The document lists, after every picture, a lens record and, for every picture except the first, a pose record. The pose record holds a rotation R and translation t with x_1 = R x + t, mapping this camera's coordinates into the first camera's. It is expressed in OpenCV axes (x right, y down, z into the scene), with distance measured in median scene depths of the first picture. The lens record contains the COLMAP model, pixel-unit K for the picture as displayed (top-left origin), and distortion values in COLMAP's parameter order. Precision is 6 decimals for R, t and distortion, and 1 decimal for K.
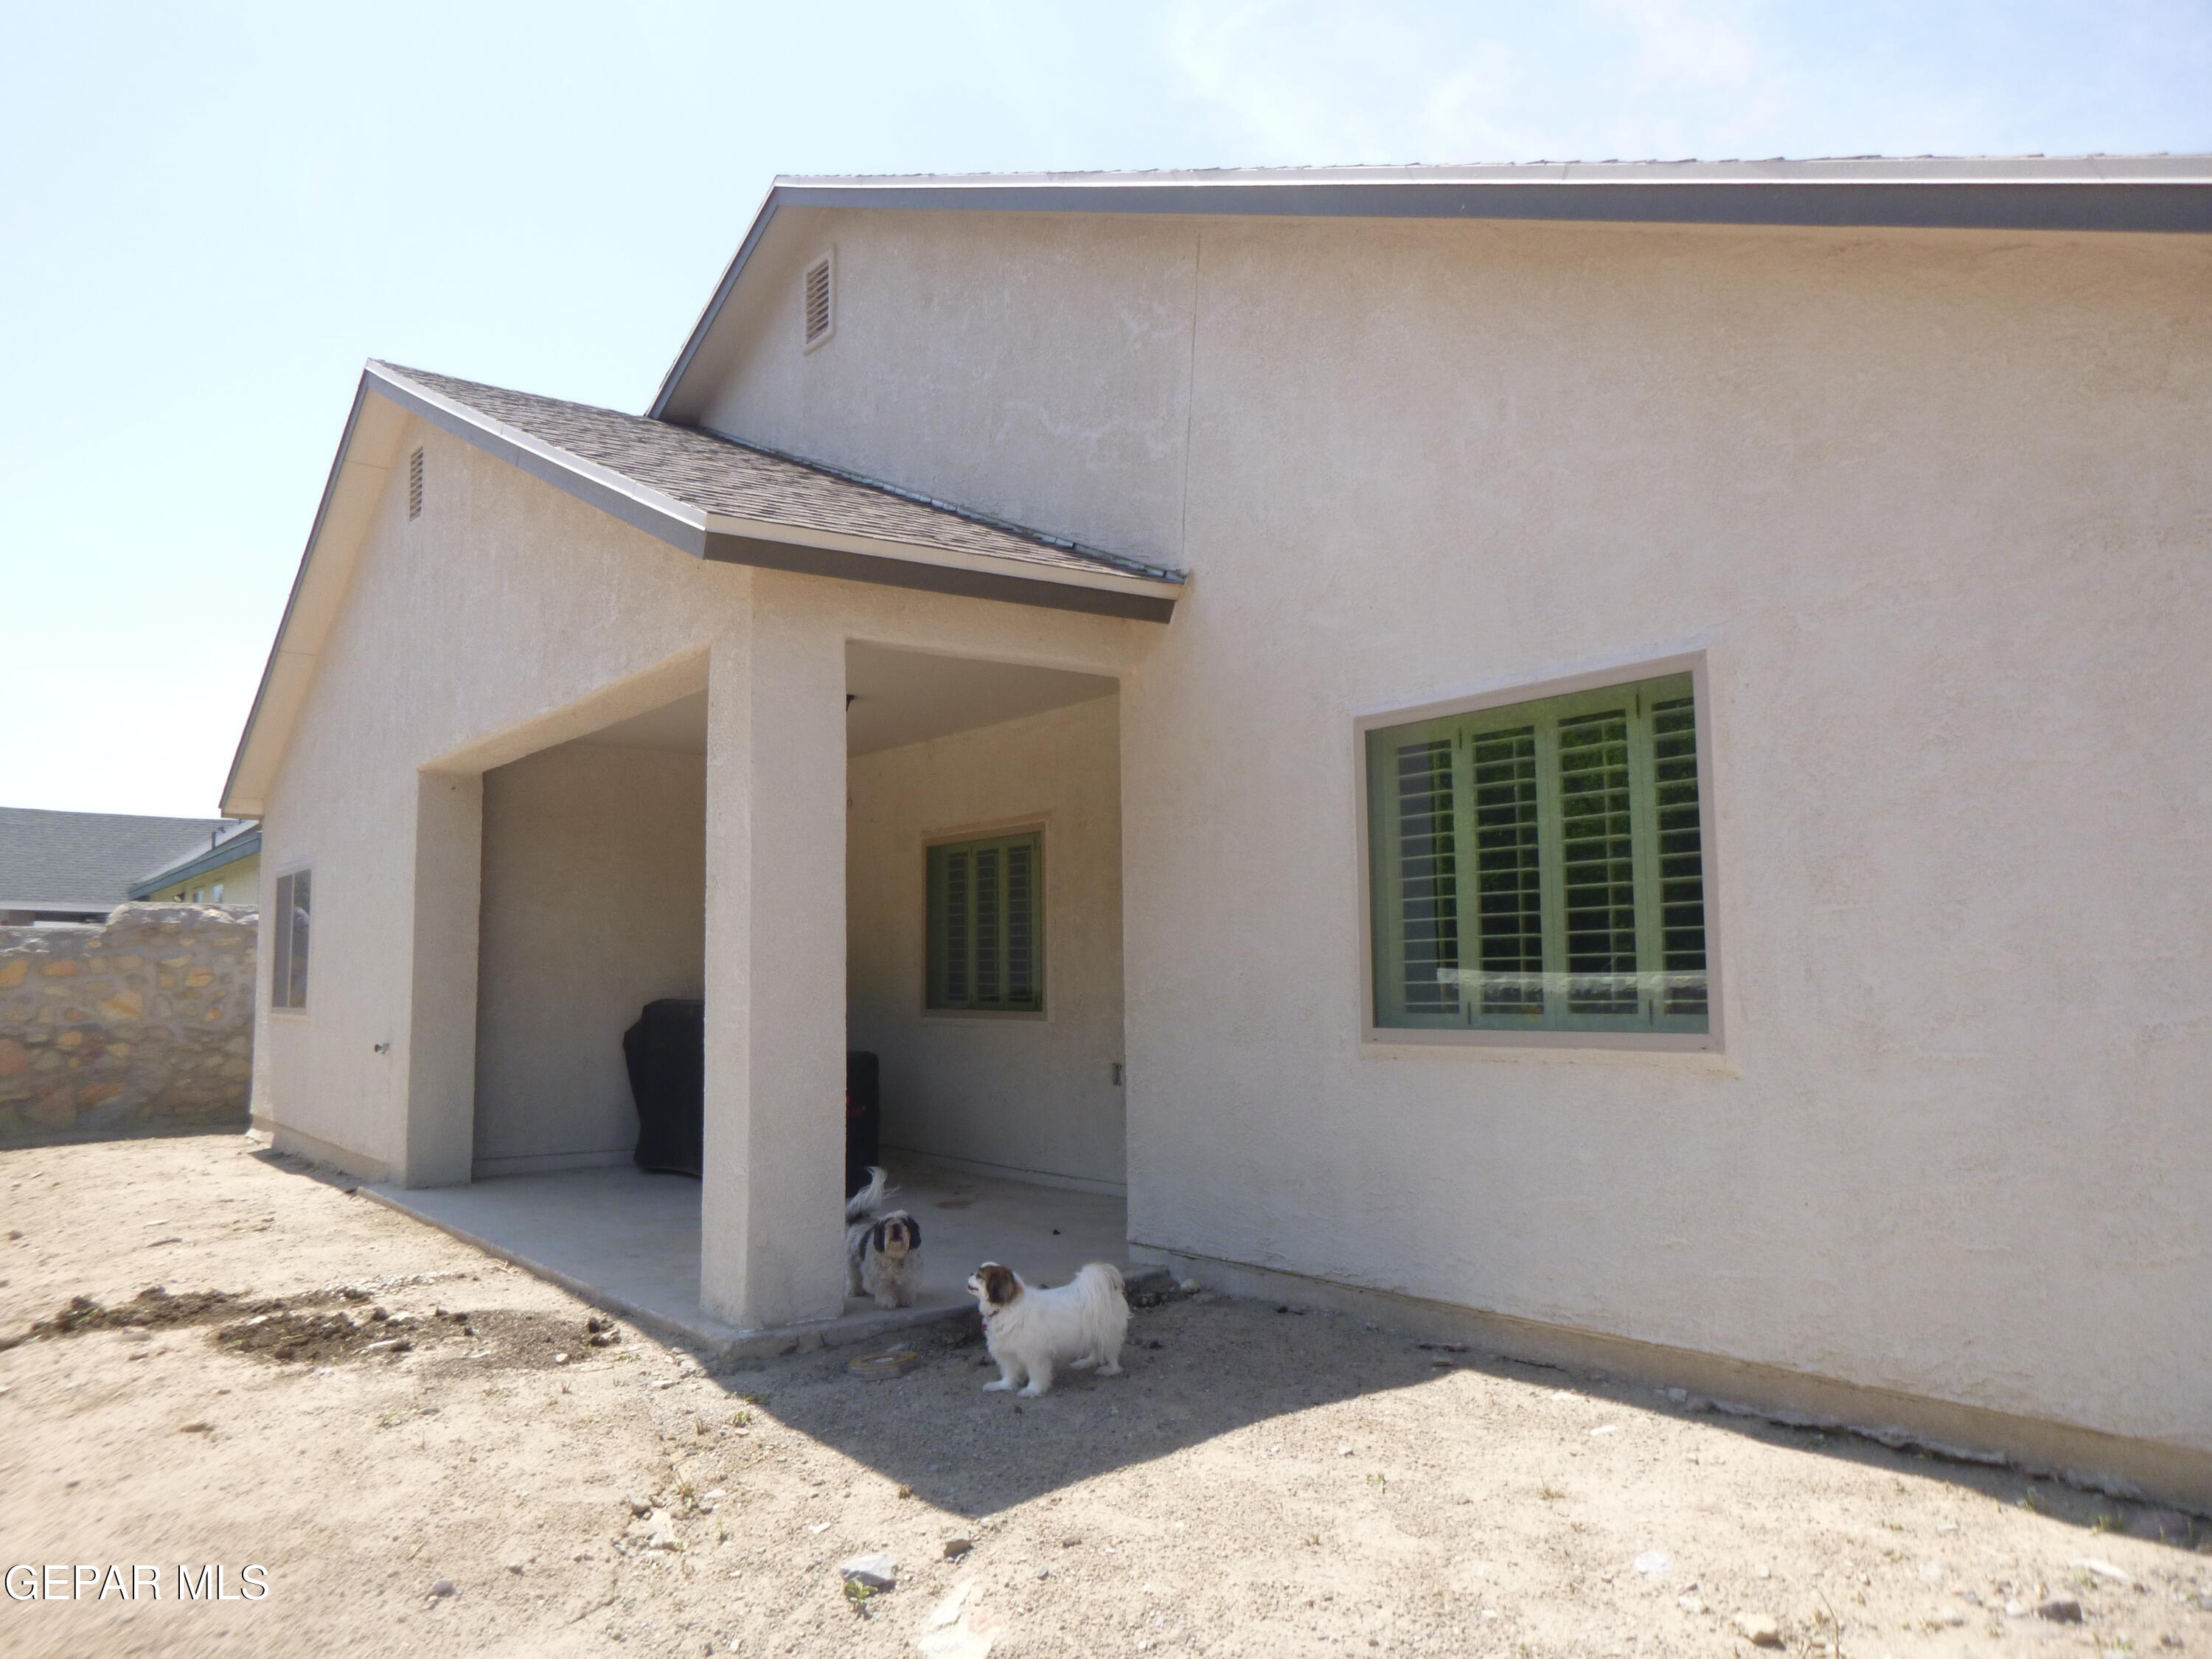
lens RADIAL K [[1614.9, 0, 1109.1], [0, 1614.9, 824.0], [0, 0, 1]] dist [0.032095, -0.005516]
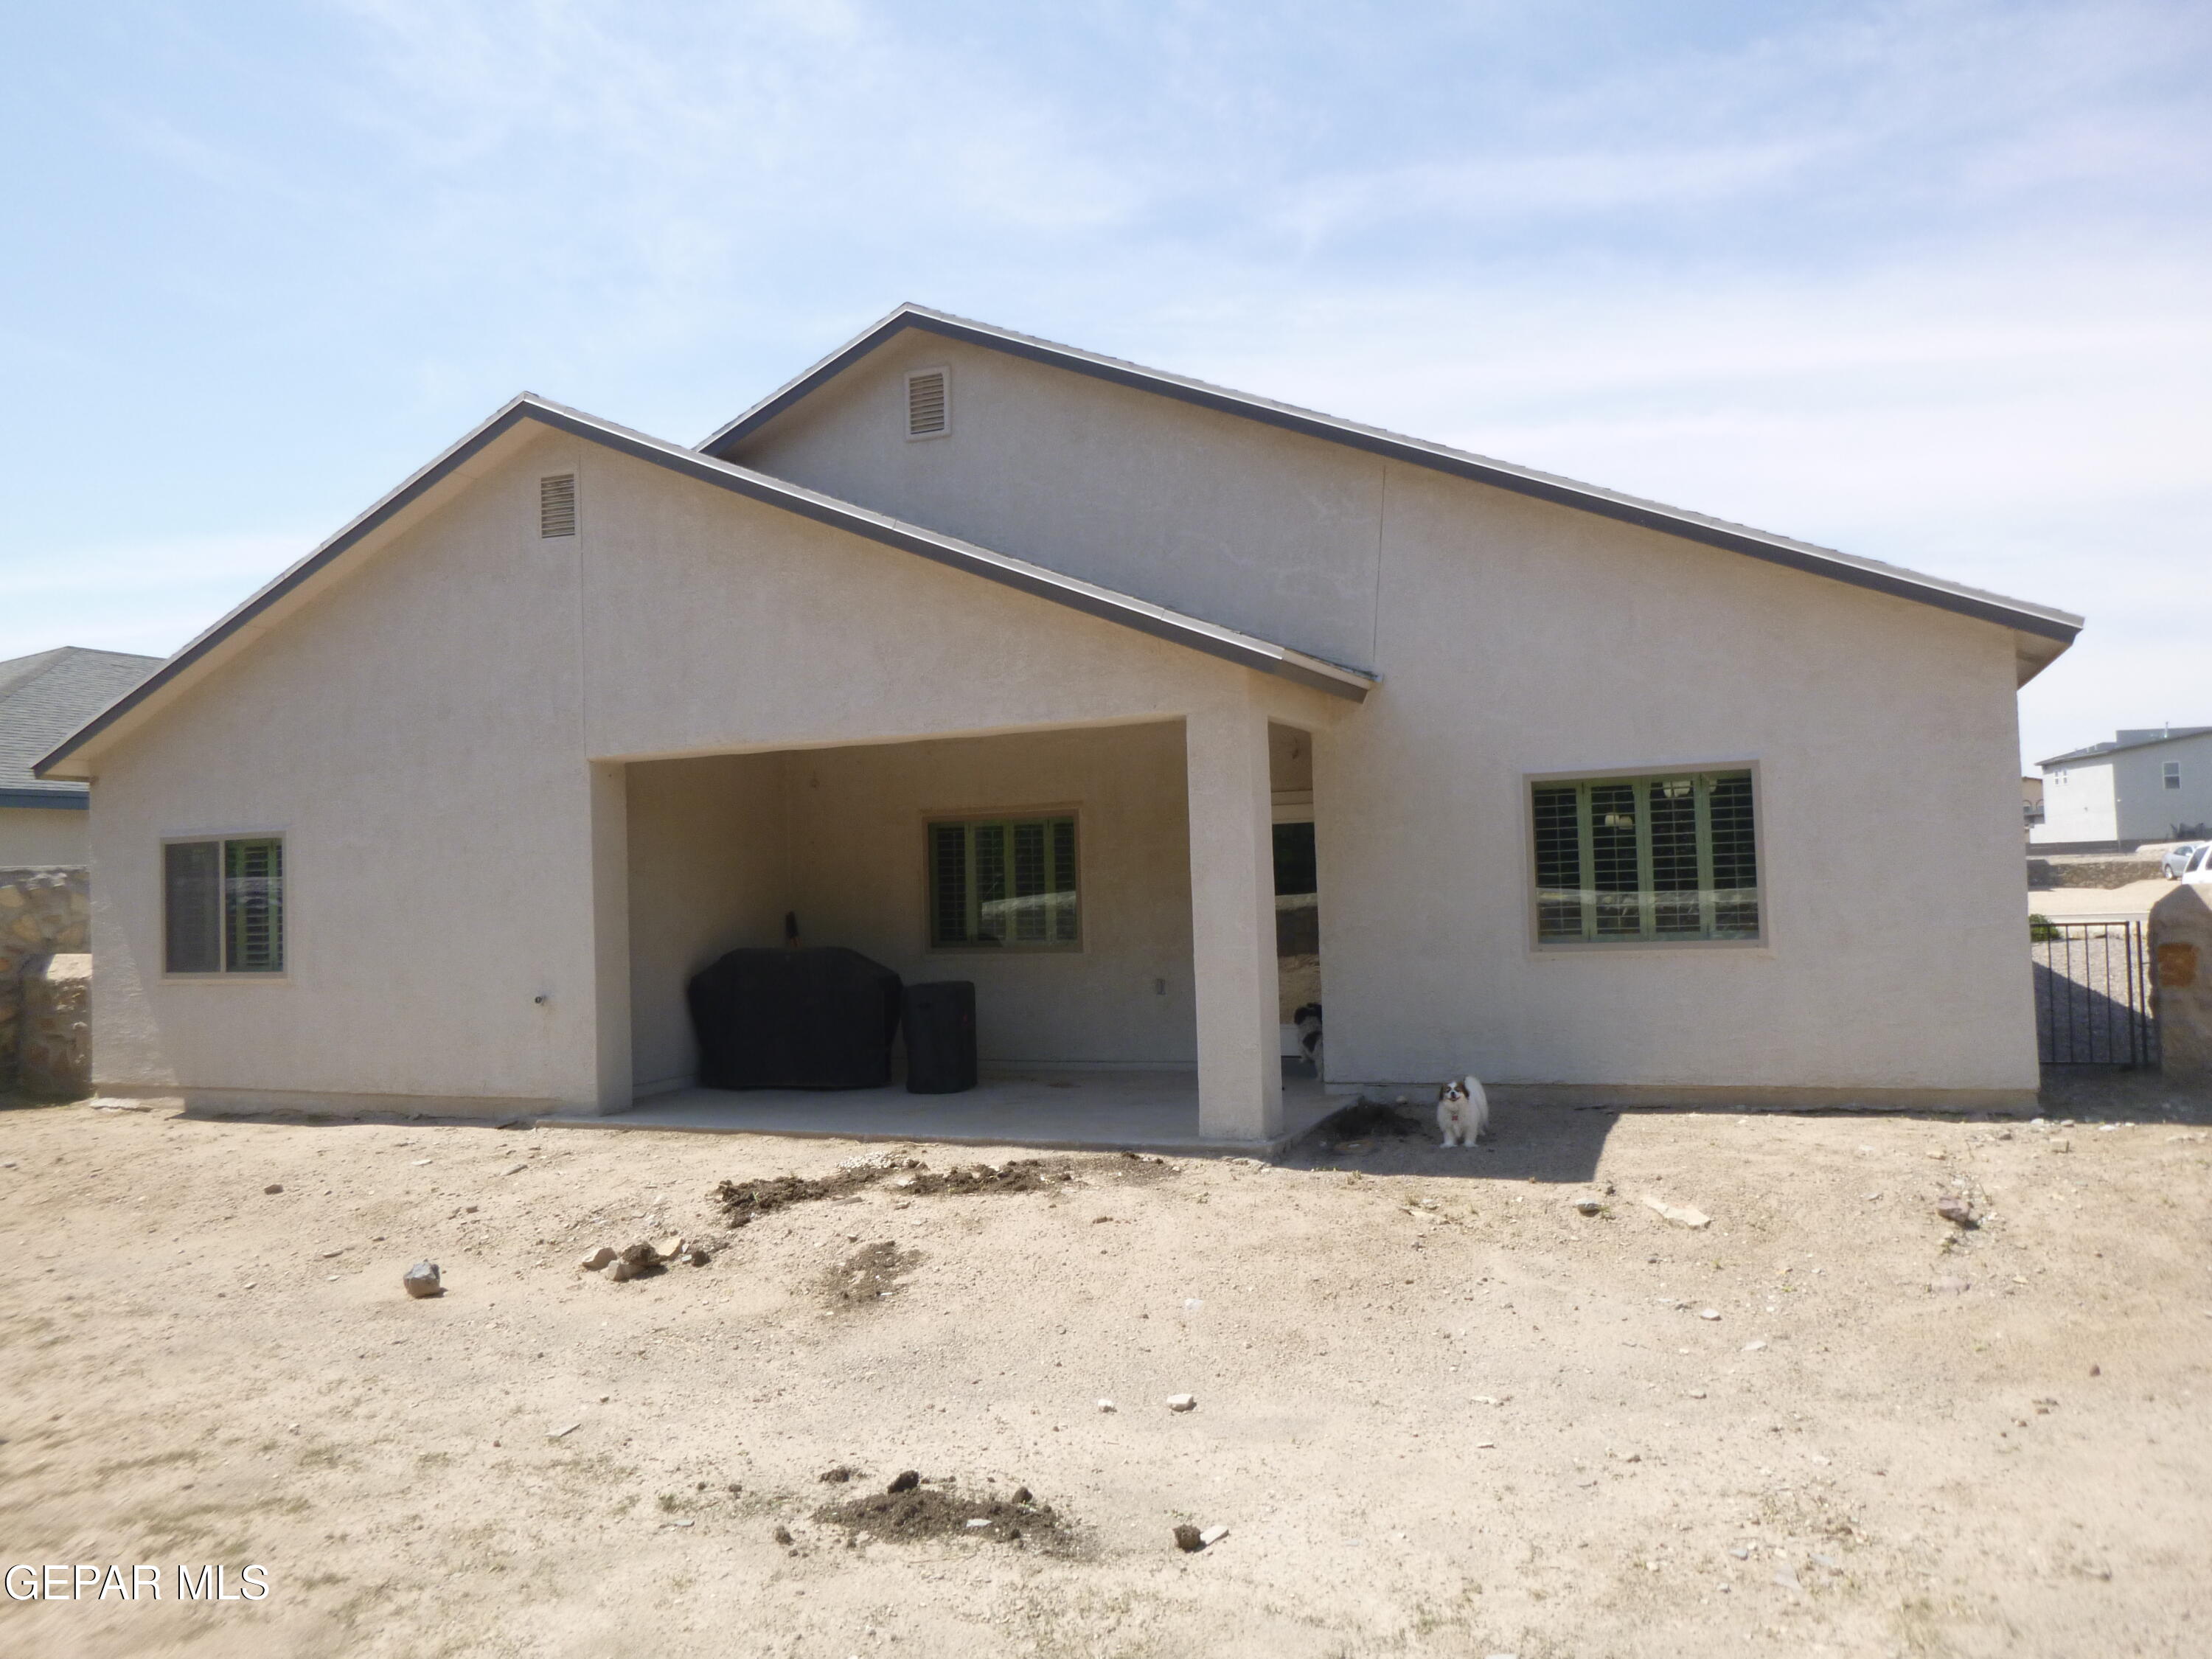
lens RADIAL K [[1614.9, 0, 1099.3], [0, 1614.9, 833.3], [0, 0, 1]] dist [0.032095, -0.005516]
pose [[0.869473, 0.005388, 0.493951, -1.034335], [-0.027554, 0.998913, 0.037606, -0.048244], [-0.493212, -0.046307, 0.868676, -0.305055]]
